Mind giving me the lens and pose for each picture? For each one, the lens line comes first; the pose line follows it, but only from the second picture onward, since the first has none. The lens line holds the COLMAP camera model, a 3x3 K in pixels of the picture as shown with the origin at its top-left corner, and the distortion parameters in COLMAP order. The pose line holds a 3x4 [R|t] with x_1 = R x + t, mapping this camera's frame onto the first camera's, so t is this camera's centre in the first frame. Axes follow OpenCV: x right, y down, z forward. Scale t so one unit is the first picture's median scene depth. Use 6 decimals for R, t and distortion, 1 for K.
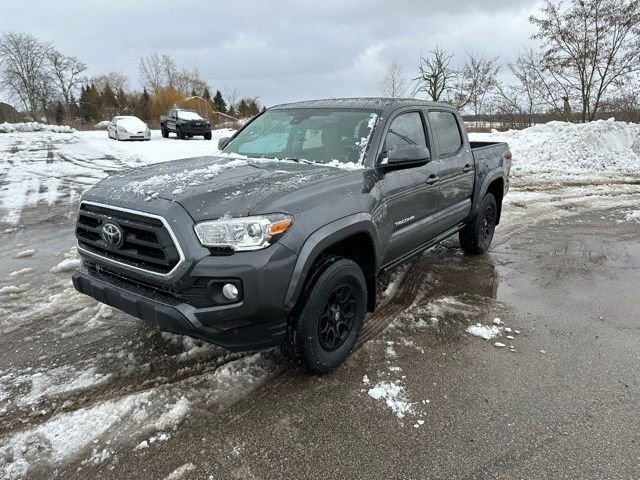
lens RADIAL K [[444.1, 0, 318.9], [0, 444.1, 246.8], [0, 0, 1]] dist [0.045466, -0.055900]
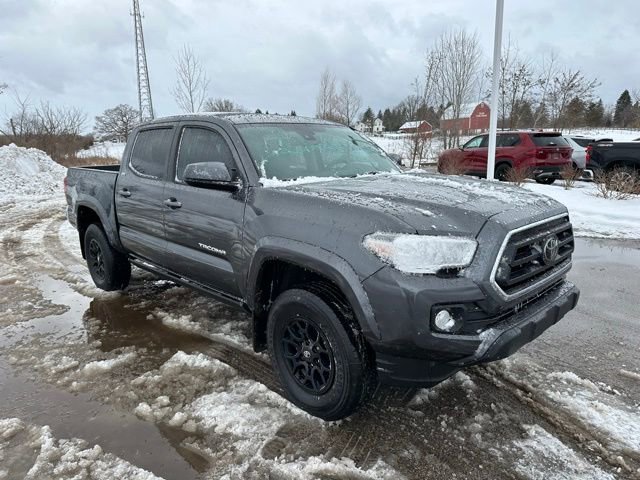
lens RADIAL K [[453.6, 0, 316.7], [0, 453.6, 241.7], [0, 0, 1]] dist [0.013551, -0.001431]
pose [[0.180436, -0.219155, 0.958861, -1.065564], [0.286416, 0.944321, 0.161935, -0.245946], [-0.940961, 0.245415, 0.233159, 0.896145]]
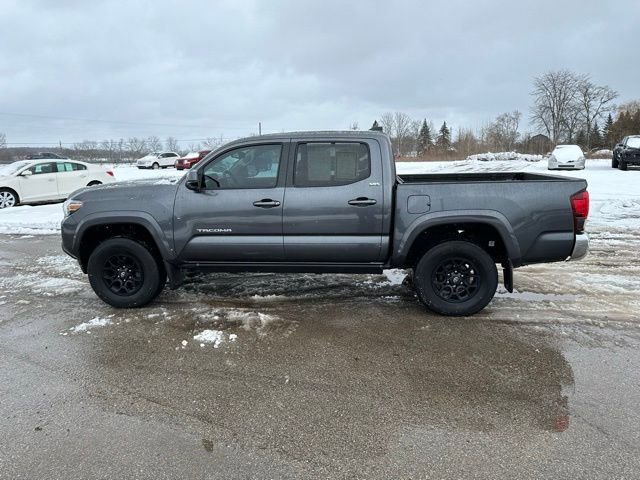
lens RADIAL K [[435.2, 0, 313.4], [0, 435.2, 239.0], [0, 0, 1]] dist [0.053510, -0.044928]
pose [[0.505476, 0.161916, -0.847512, 1.393116], [-0.224914, 0.973003, 0.051747, -0.162948], [0.833011, 0.164461, 0.528247, 0.592752]]
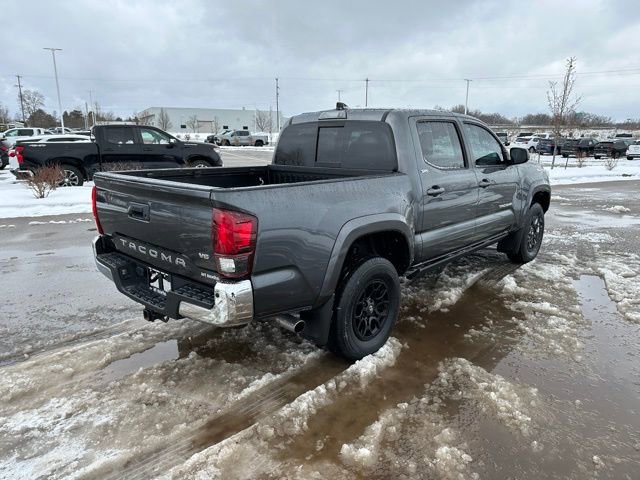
lens RADIAL K [[442.2, 0, 331.7], [0, 442.2, 243.7], [0, 0, 1]] dist [0.049958, -0.001791]
pose [[-0.993871, -0.025701, 0.107516, 0.145403], [0.030127, 0.872811, 0.487128, -0.724202], [-0.106361, 0.487381, -0.866687, 2.610446]]
